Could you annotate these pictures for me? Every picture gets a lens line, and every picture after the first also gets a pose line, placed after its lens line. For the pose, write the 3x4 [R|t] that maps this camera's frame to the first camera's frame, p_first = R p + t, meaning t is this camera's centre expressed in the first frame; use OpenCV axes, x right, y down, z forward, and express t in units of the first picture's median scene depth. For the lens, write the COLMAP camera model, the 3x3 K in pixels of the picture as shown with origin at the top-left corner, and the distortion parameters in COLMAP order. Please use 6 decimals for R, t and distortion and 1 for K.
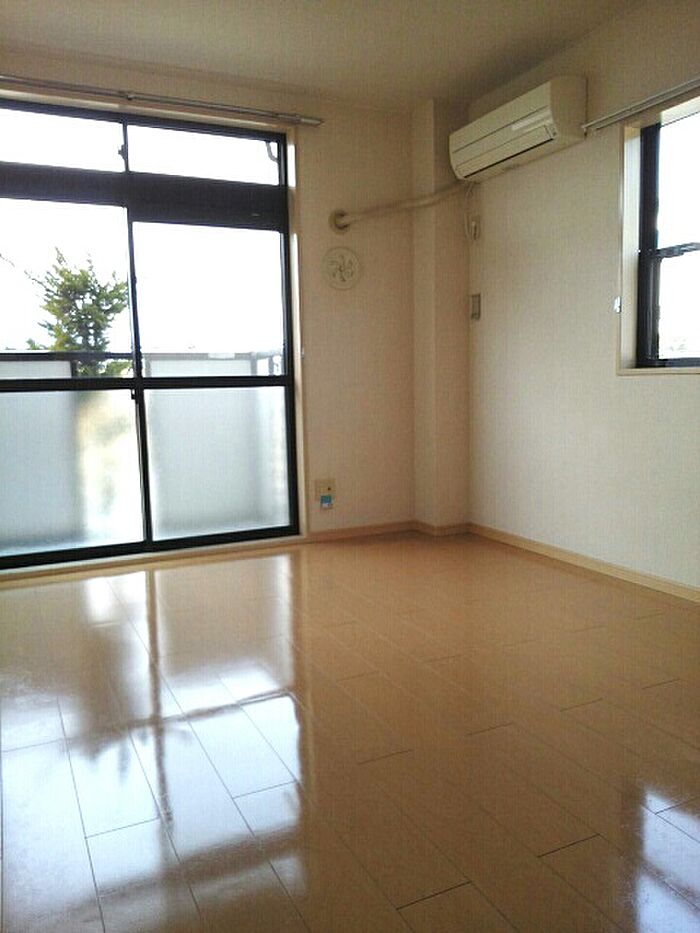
lens RADIAL K [[757.8, 0, 350.0], [0, 757.8, 466.5], [0, 0, 1]] dist [0.089621, -0.002605]
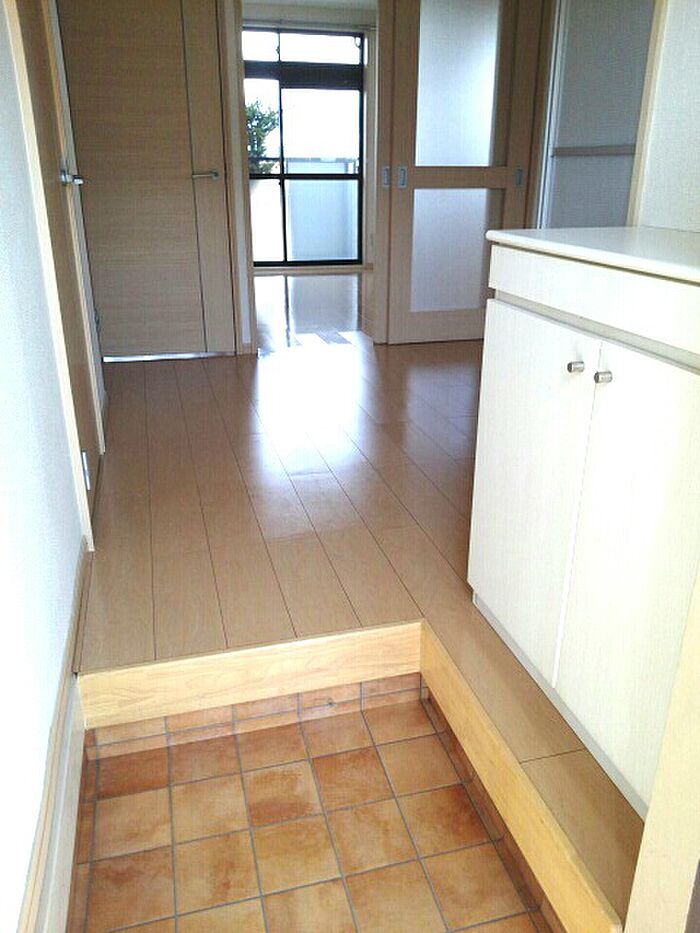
lens RADIAL K [[726.9, 0, 350.0], [0, 726.9, 466.5], [0, 0, 1]] dist [-0.001962, -0.003297]
pose [[0.983275, 0.089151, -0.158816, 0.233763], [-0.043960, 0.962395, 0.268072, 0.091037], [0.176743, -0.256607, 0.950218, -0.848120]]
